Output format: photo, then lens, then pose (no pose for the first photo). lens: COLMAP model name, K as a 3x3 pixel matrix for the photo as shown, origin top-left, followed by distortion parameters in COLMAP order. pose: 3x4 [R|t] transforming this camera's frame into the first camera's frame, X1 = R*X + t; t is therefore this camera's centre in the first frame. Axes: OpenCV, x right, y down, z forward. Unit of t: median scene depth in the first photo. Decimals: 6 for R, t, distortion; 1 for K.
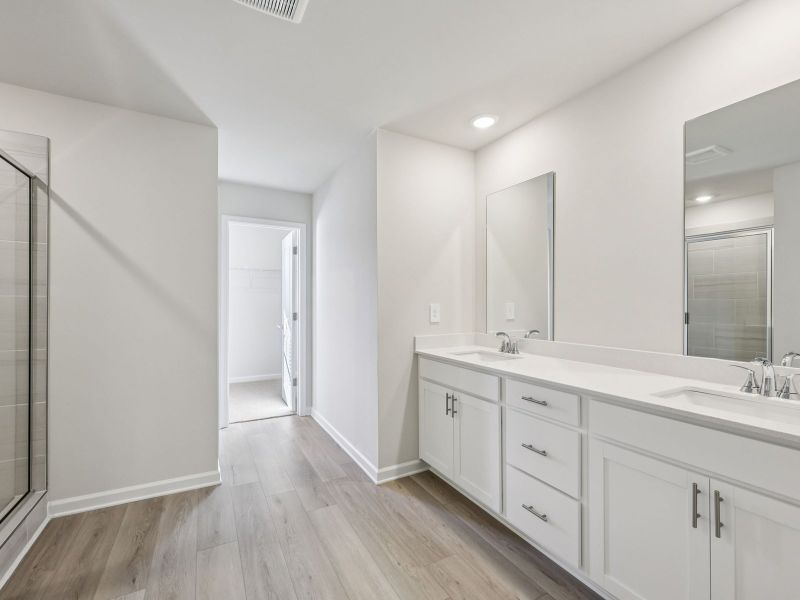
lens RADIAL K [[362.6, 0, 400.8], [0, 362.6, 299.1], [0, 0, 1]] dist [-0.004792, -0.000395]
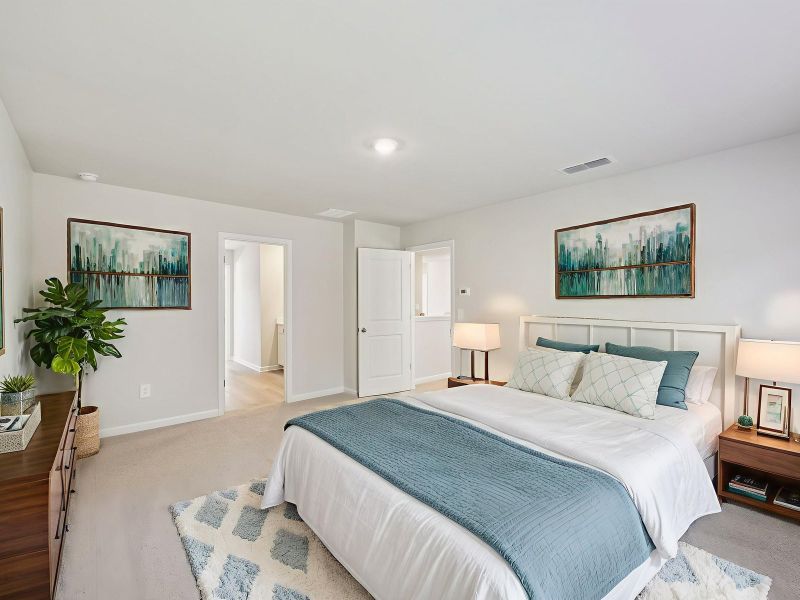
lens RADIAL K [[362.6, 0, 401.0], [0, 362.6, 300.9], [0, 0, 1]] dist [-0.004792, -0.000395]
pose [[0.977812, 0.004044, 0.209447, 0.372230], [-0.004436, 0.999989, 0.001404, -0.029341], [-0.209439, -0.002302, 0.977819, -1.774007]]
